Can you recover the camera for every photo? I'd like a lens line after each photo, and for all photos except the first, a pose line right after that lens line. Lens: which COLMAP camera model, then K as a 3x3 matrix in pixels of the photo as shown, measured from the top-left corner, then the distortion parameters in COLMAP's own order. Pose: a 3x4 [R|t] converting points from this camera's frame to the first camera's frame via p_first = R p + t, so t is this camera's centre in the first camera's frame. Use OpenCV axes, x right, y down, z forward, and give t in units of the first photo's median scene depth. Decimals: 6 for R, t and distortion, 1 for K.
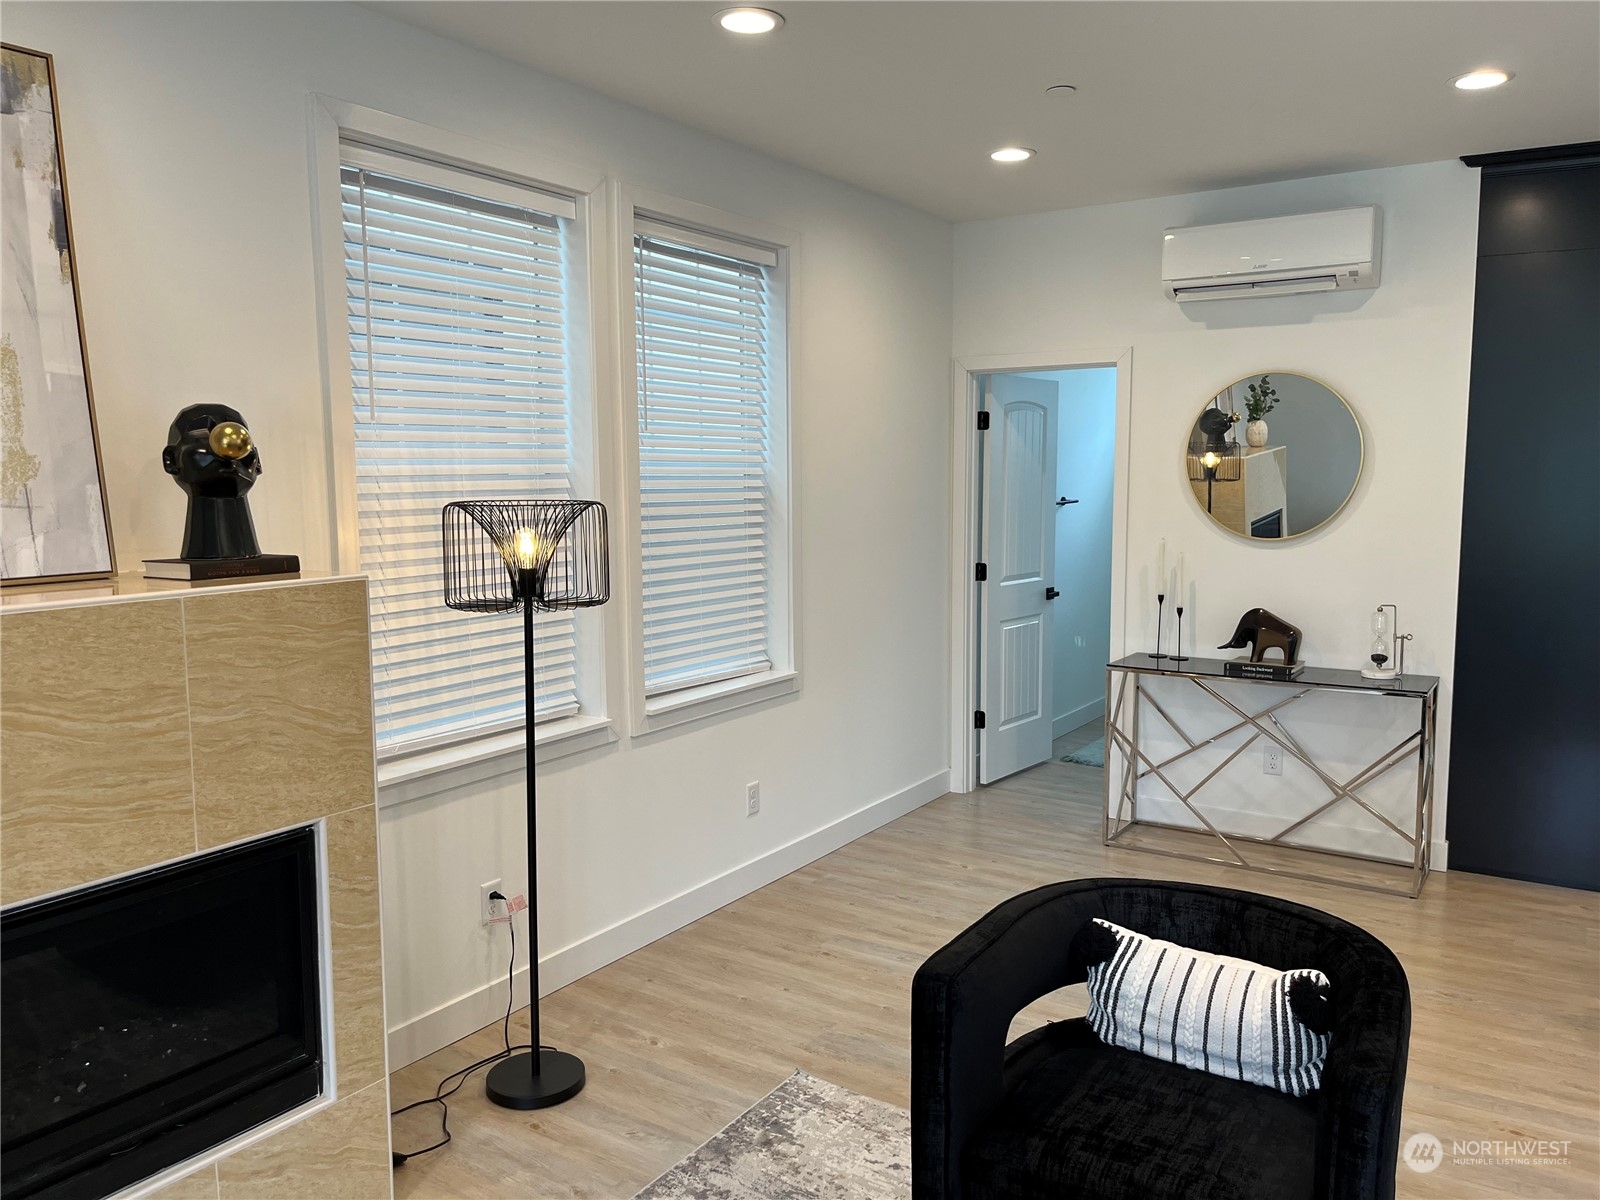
lens RADIAL K [[1219.6, 0, 800.0], [0, 1219.6, 600.0], [0, 0, 1]] dist [0.000363, -0.002959]
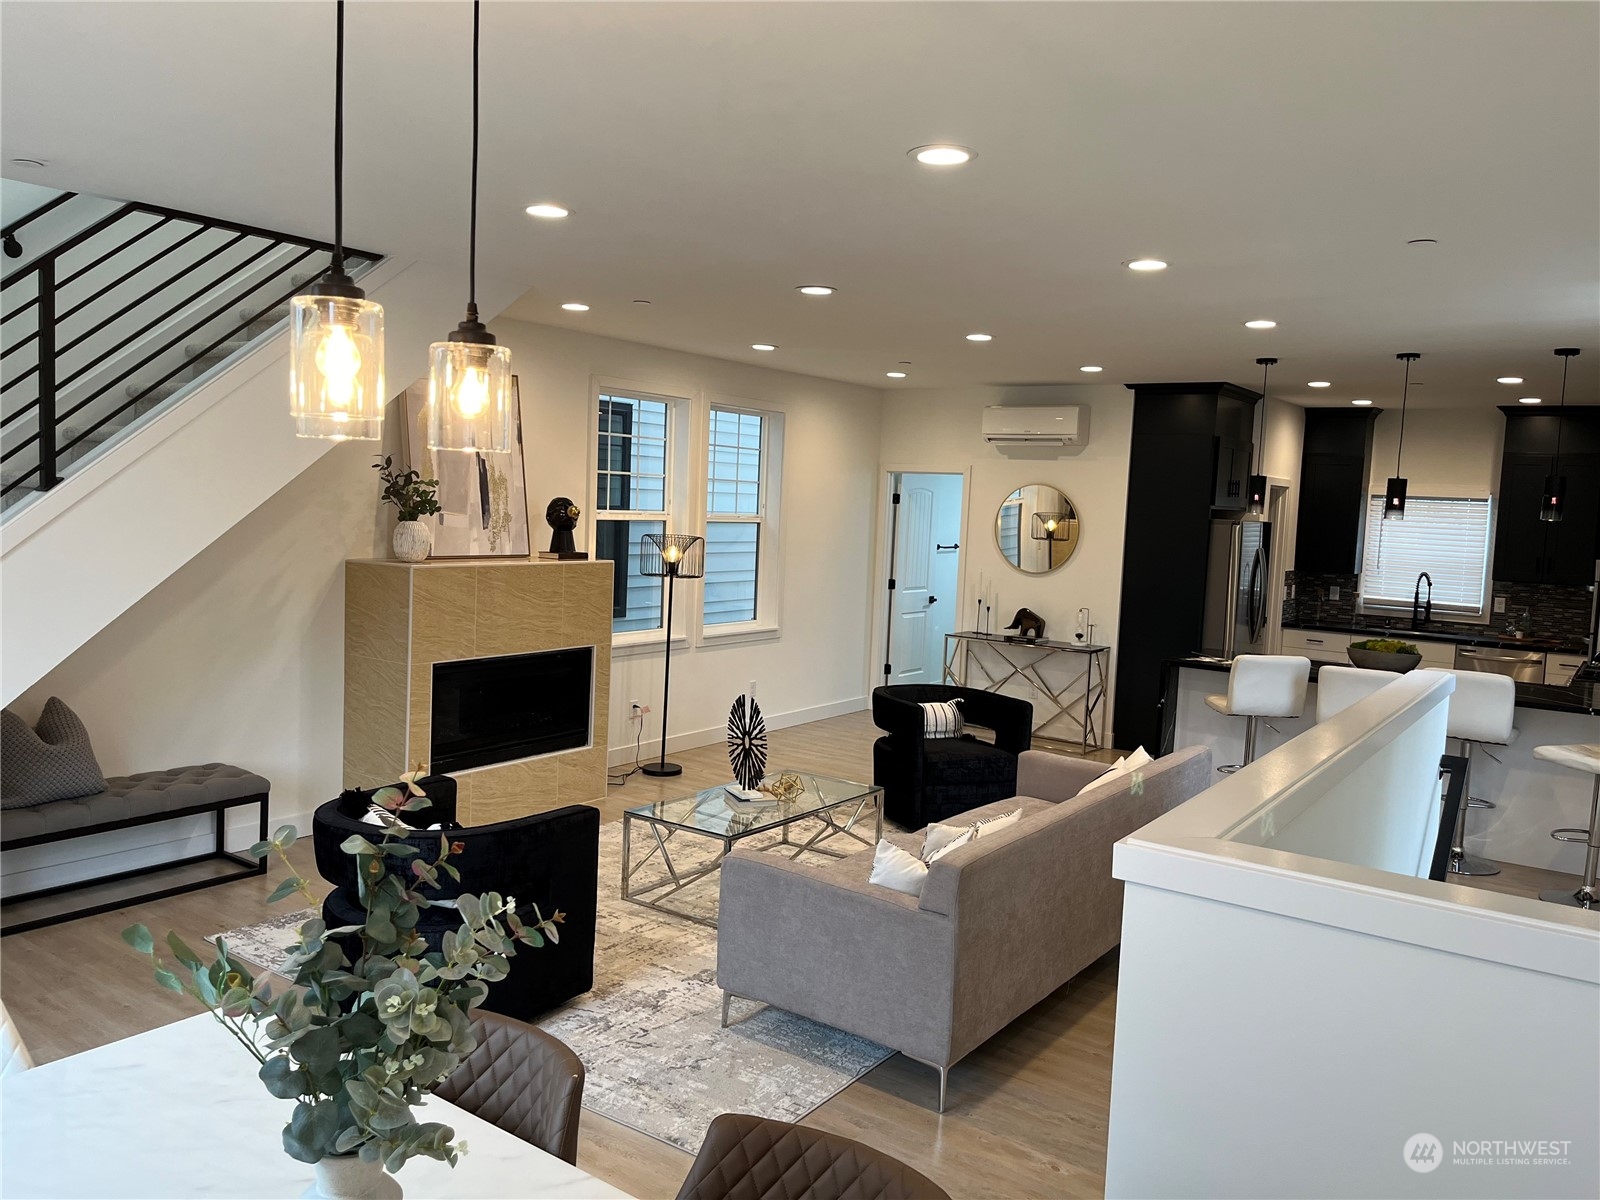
lens RADIAL K [[1219.6, 0, 800.0], [0, 1219.6, 600.0], [0, 0, 1]] dist [0.000363, -0.002959]
pose [[0.998350, 0.051558, -0.025276, 0.078272], [-0.052166, 0.998350, -0.024000, 0.060861], [0.023997, 0.025279, 0.999392, -0.948028]]
